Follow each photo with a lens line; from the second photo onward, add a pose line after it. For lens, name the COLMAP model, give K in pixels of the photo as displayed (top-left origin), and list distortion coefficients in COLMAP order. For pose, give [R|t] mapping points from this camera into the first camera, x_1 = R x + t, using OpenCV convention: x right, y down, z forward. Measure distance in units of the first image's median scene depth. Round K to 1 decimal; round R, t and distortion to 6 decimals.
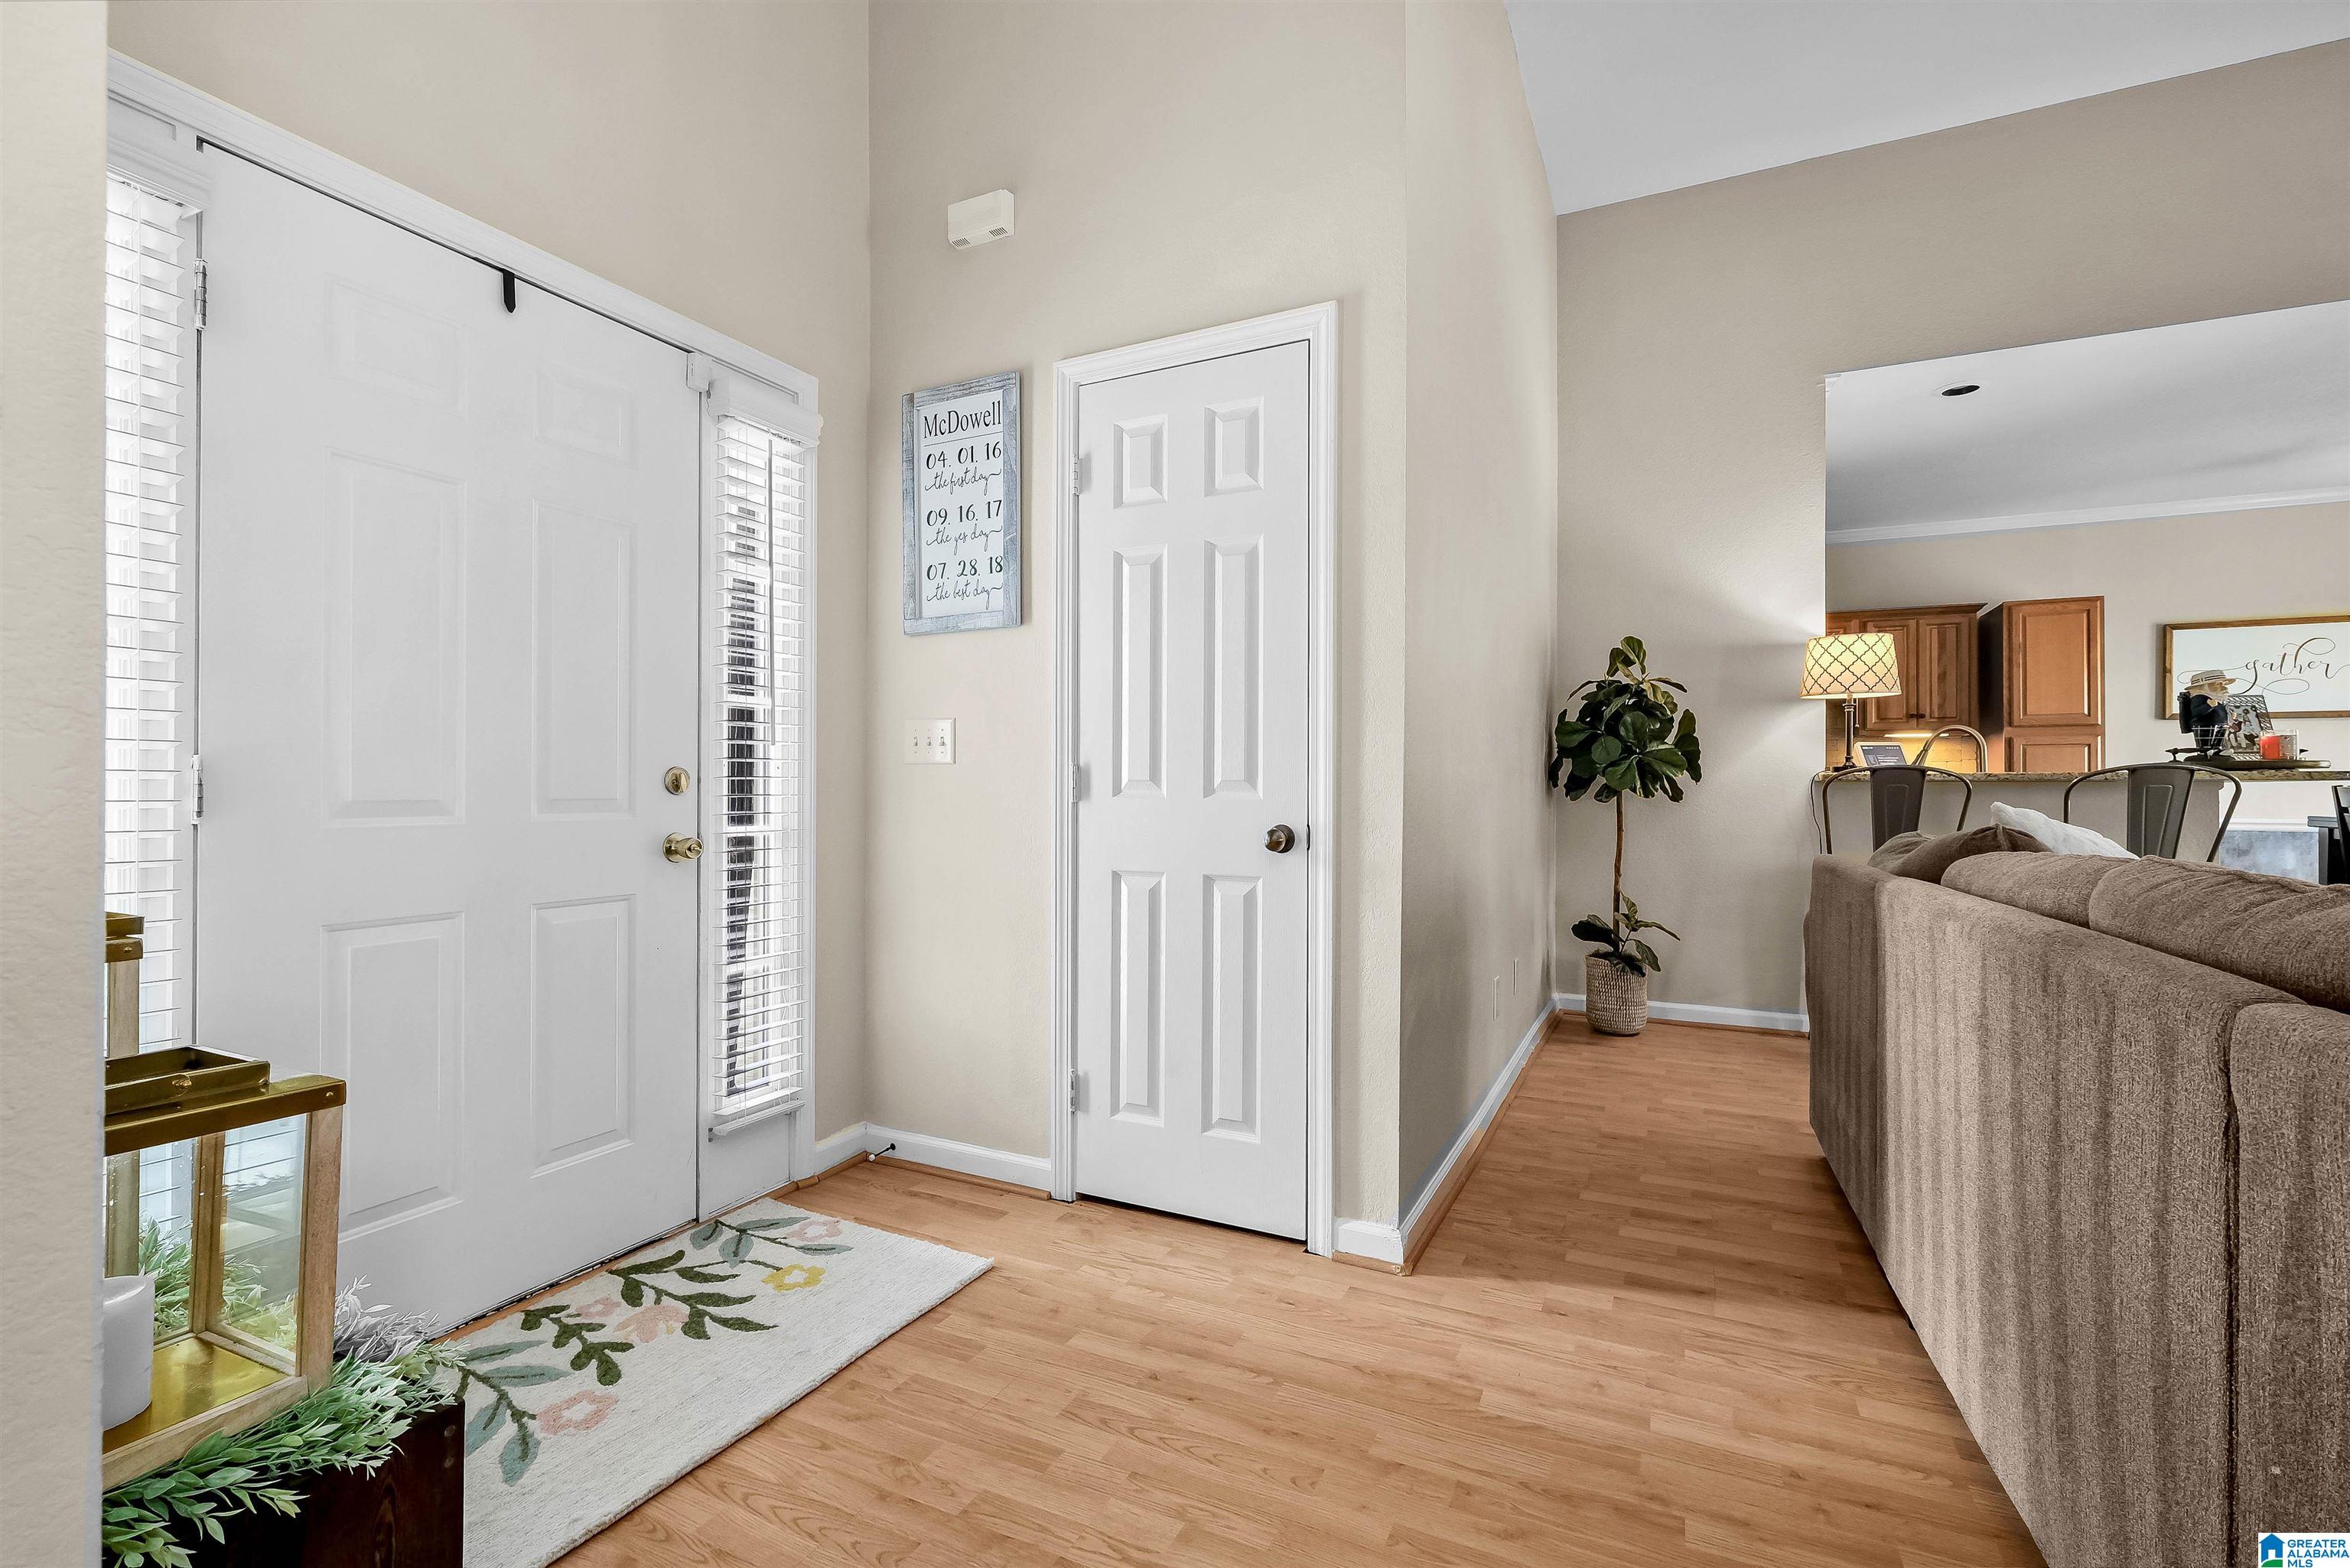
lens RADIAL K [[1046.4, 0, 1175.0], [0, 1046.4, 784.0], [0, 0, 1]] dist [-0.001061, 0.000027]
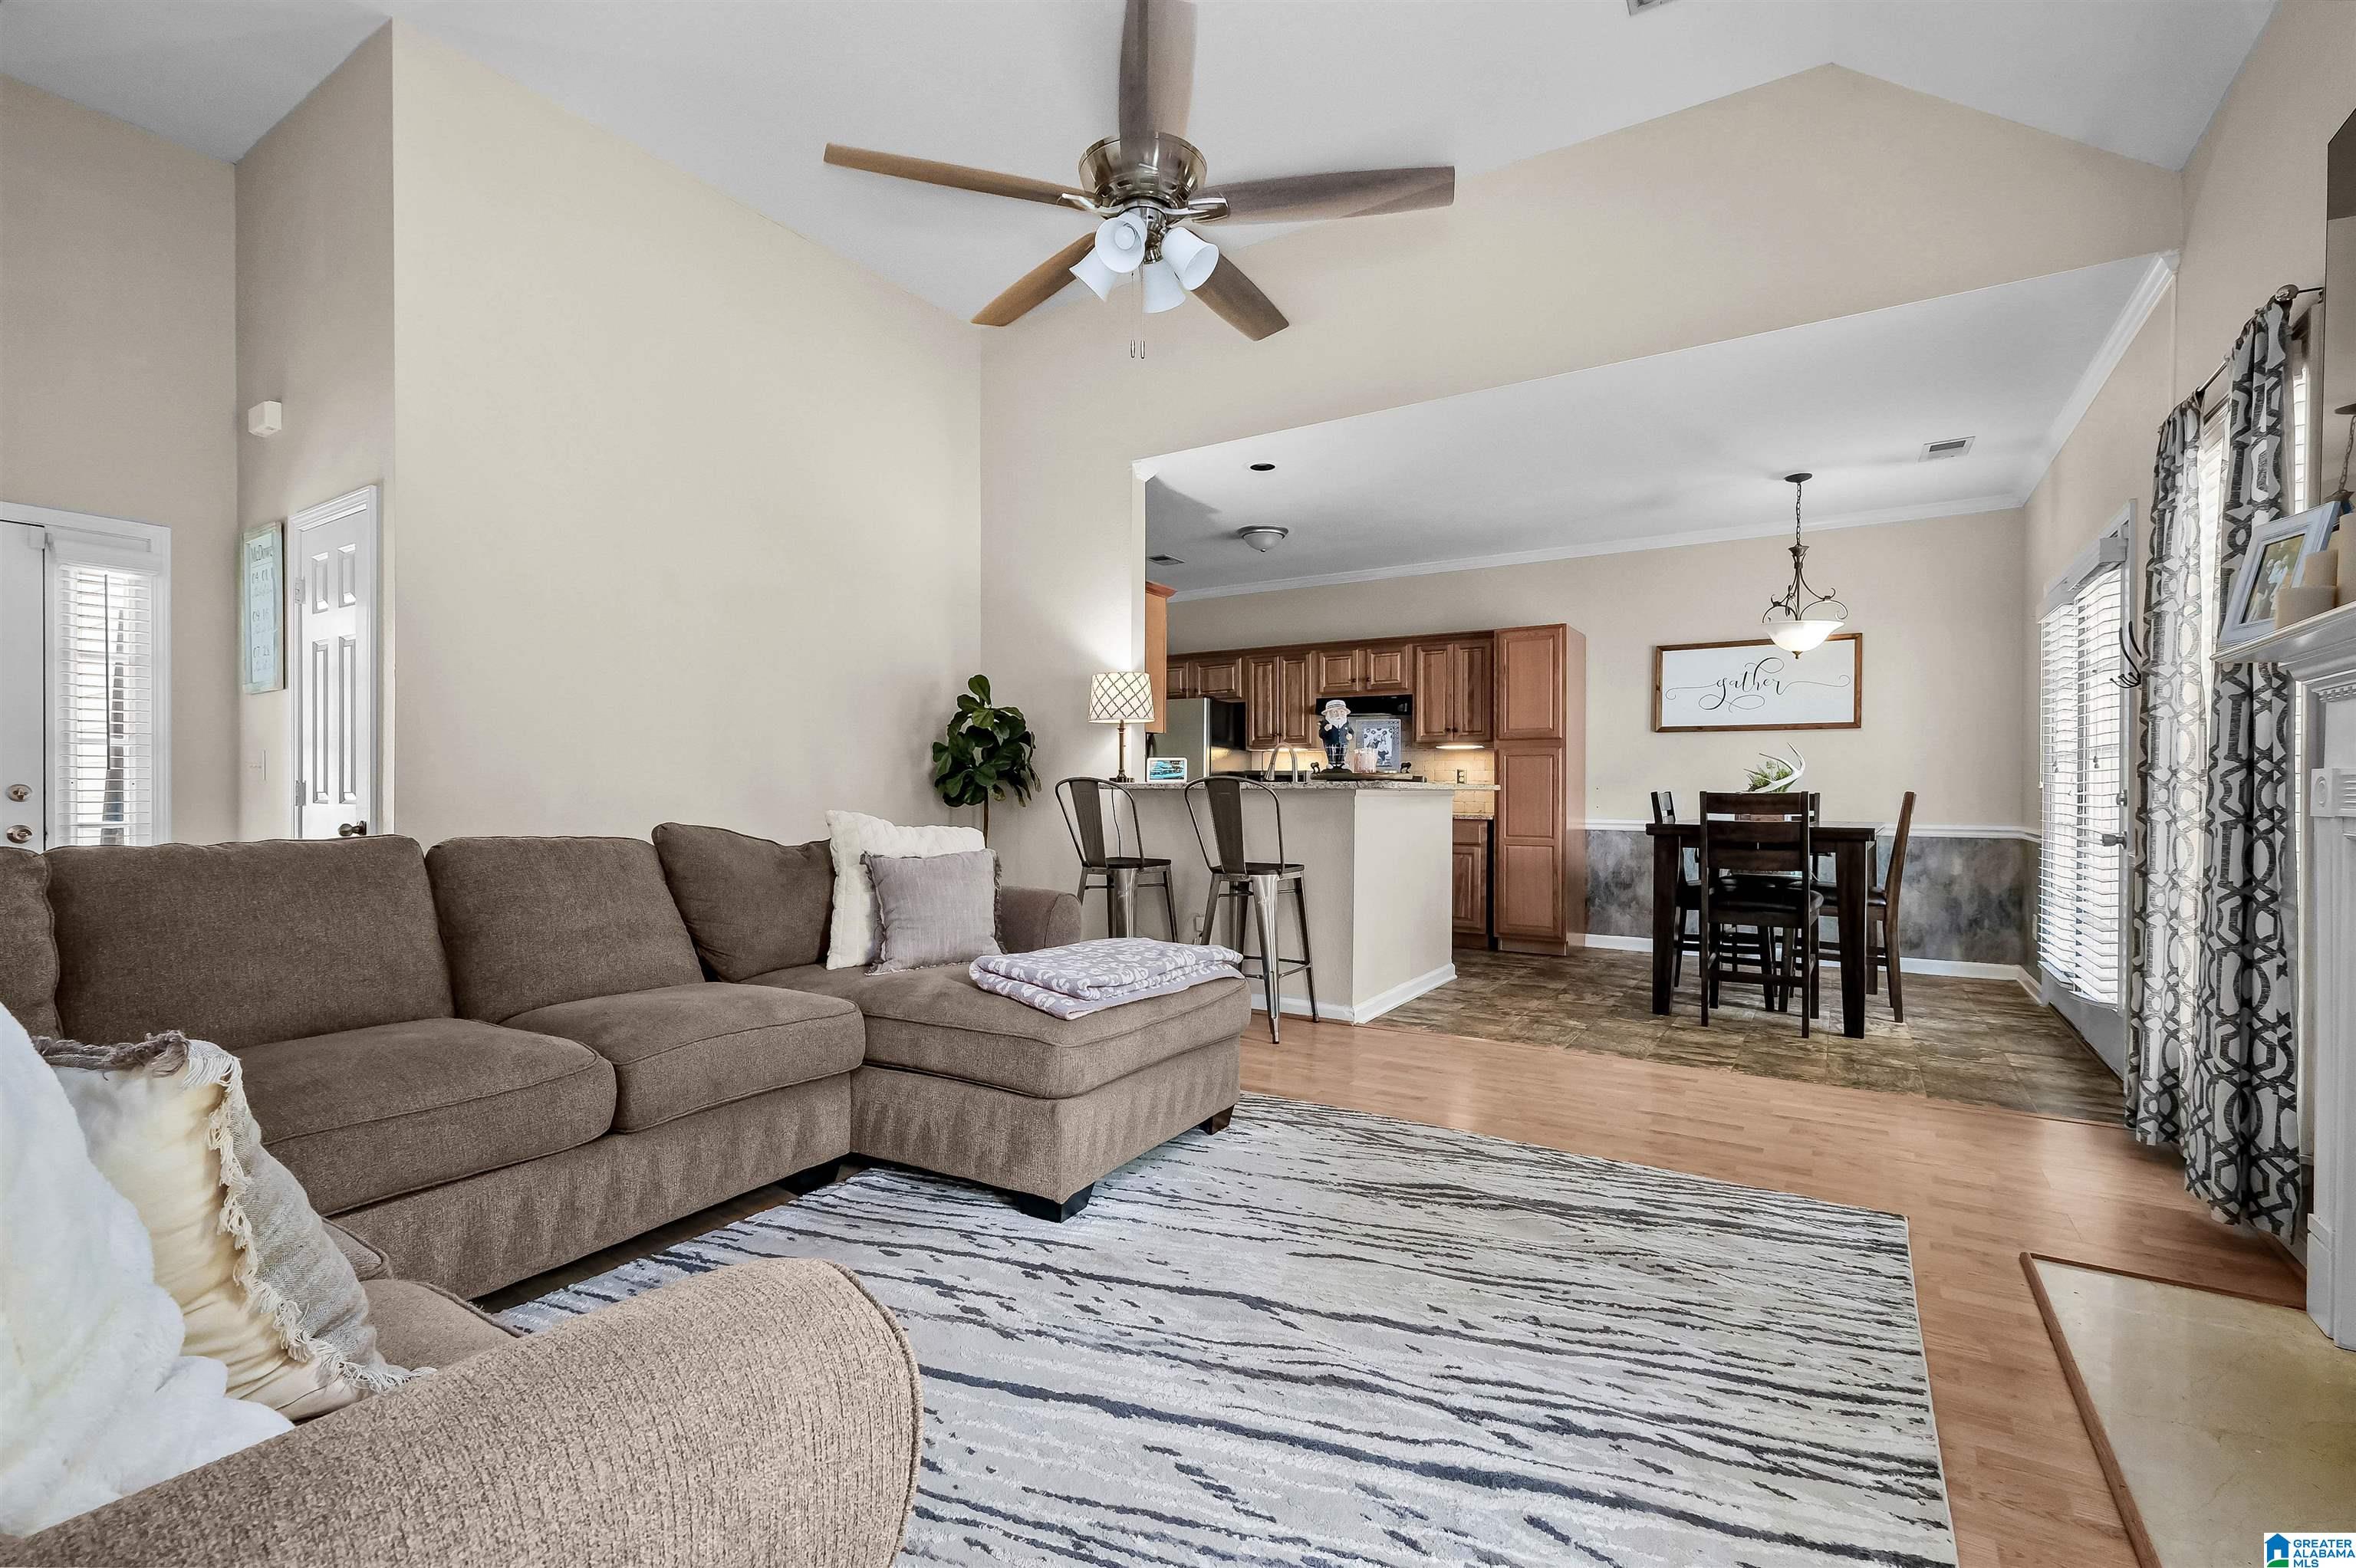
lens RADIAL K [[1026.7, 0, 1170.5], [0, 1026.7, 796.8], [0, 0, 1]] dist [-0.003744, -0.000656]
pose [[0.993628, -0.001061, -0.112702, 0.911449], [0.002092, 0.999957, 0.009029, -0.006418], [0.112688, -0.009207, 0.993588, -0.230877]]
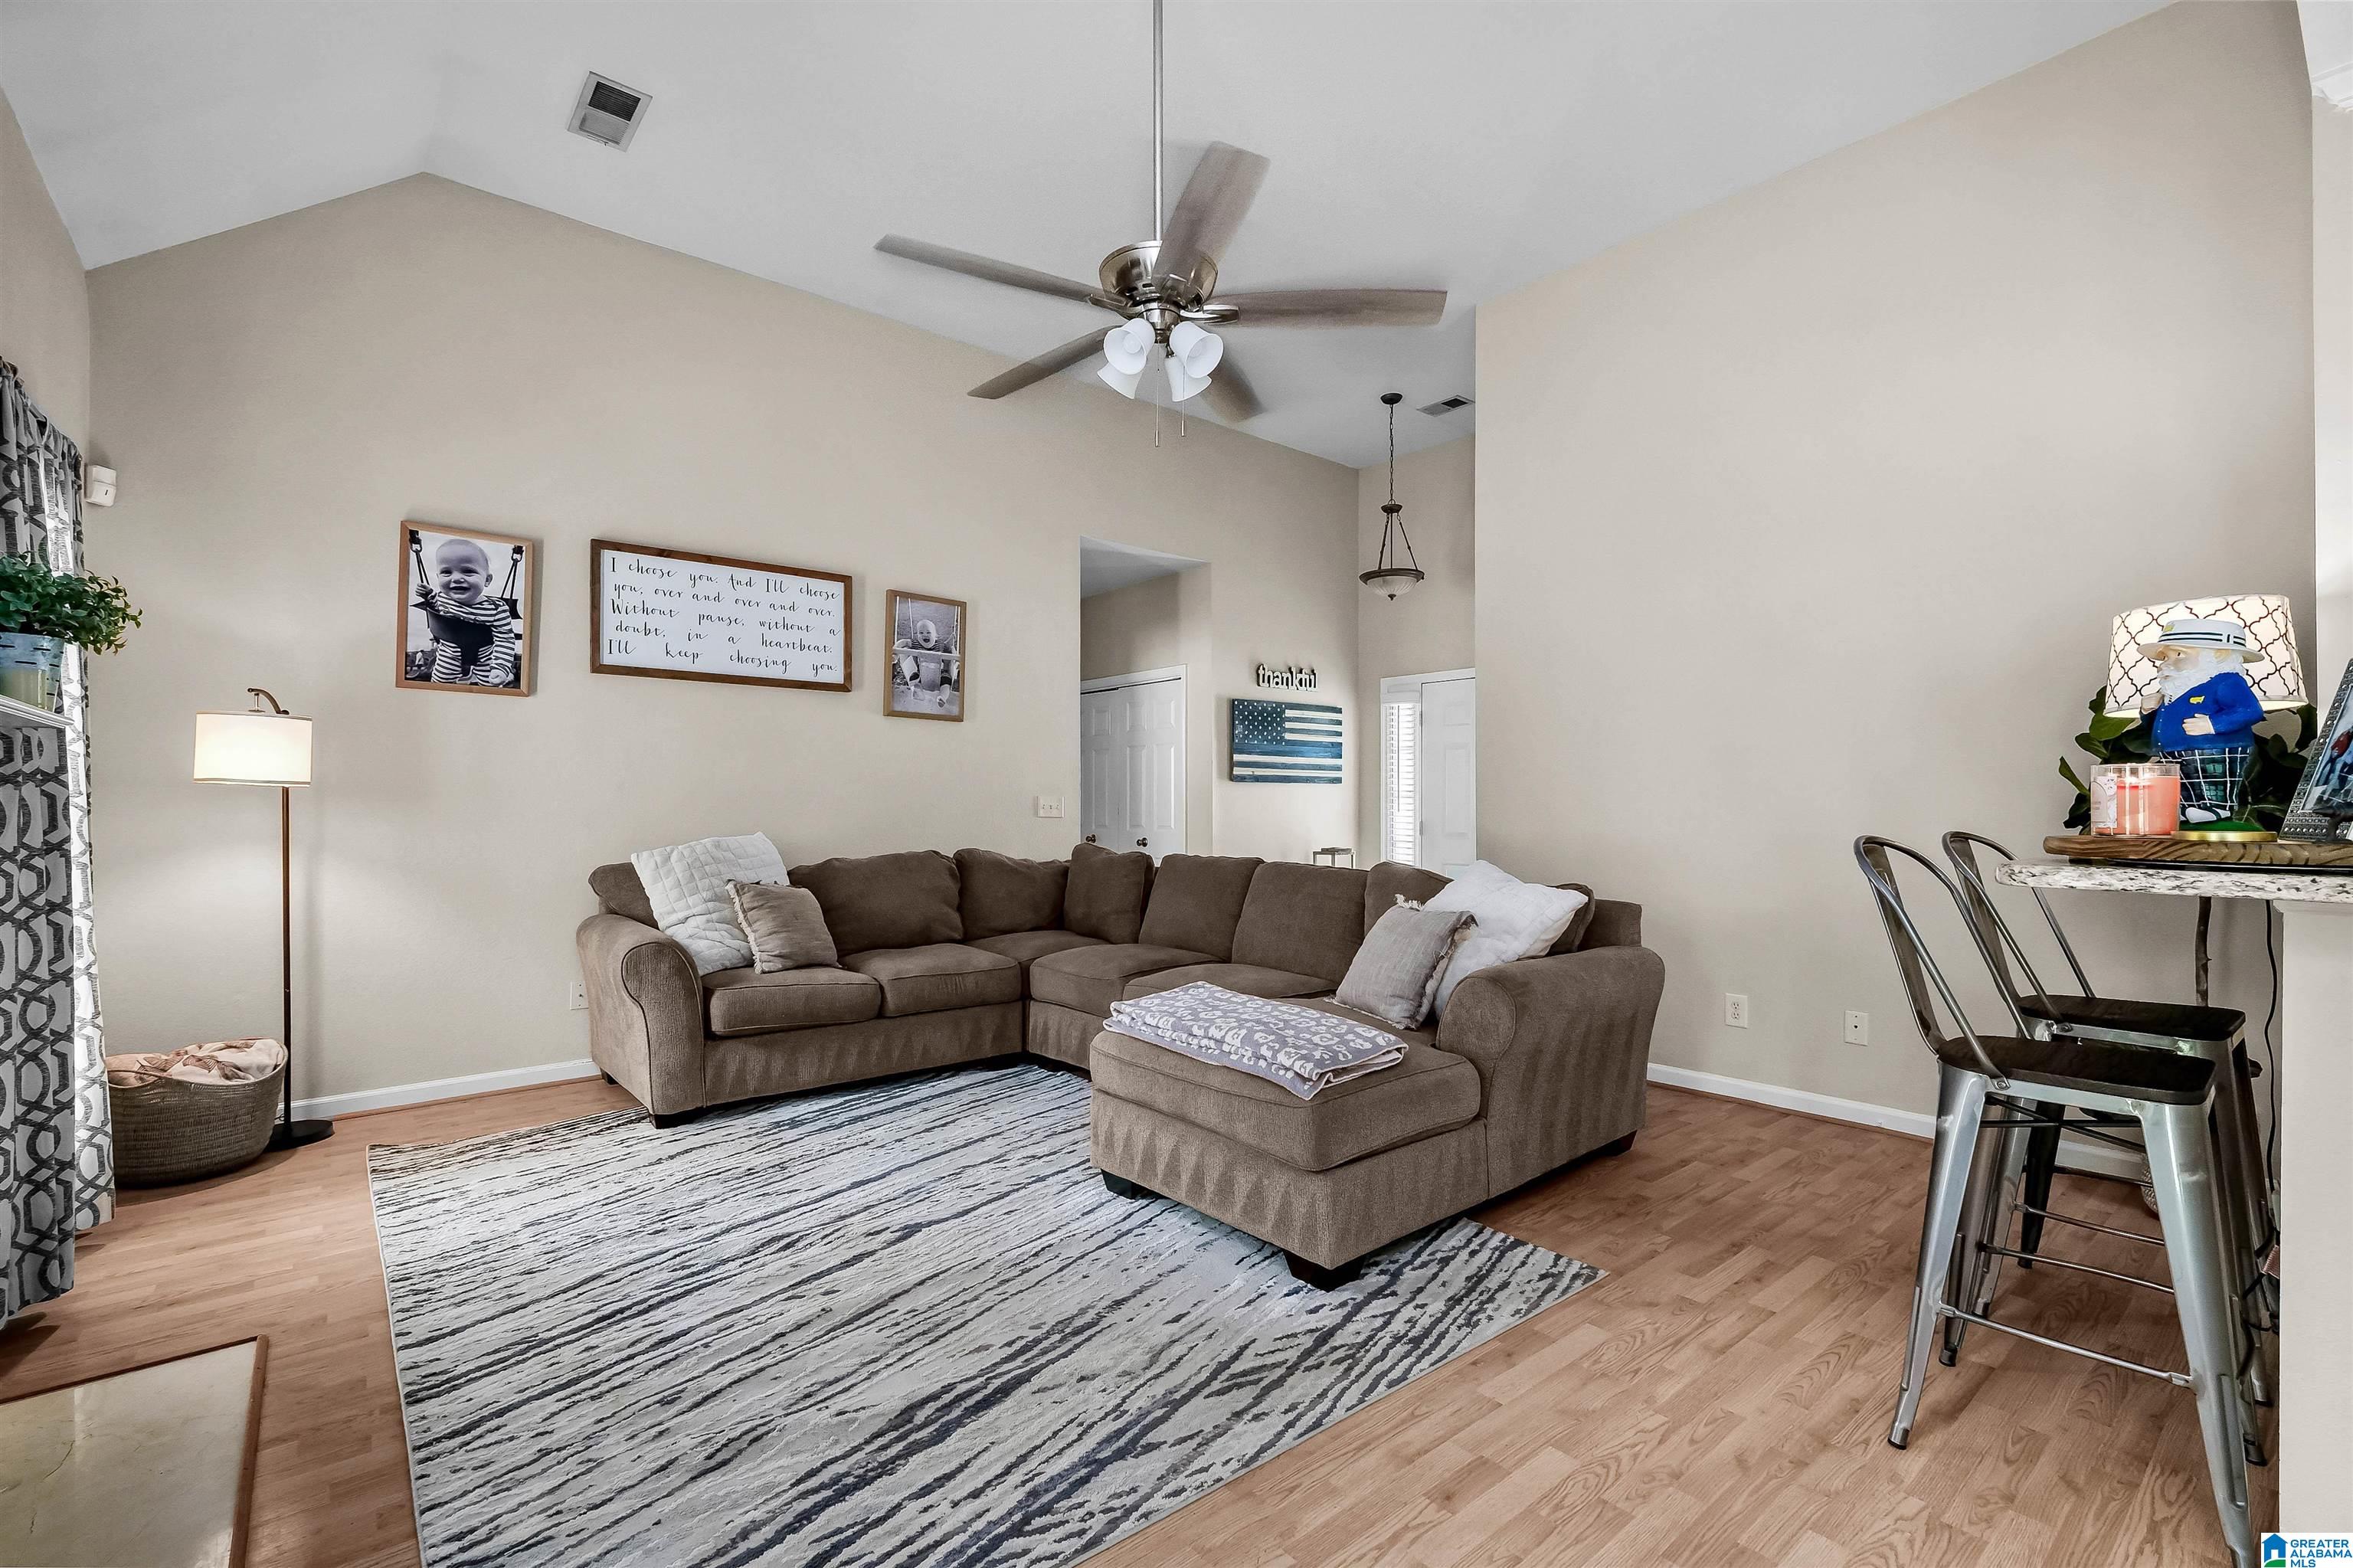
lens RADIAL K [[1031.7, 0, 1176.9], [0, 1031.7, 807.7], [0, 0, 1]] dist [-0.002314, -0.000090]
pose [[-0.406106, -0.003988, -0.913817, 1.490721], [-0.000090, 0.999991, -0.004324, -0.029400], [0.913826, -0.001674, -0.406102, 0.780106]]
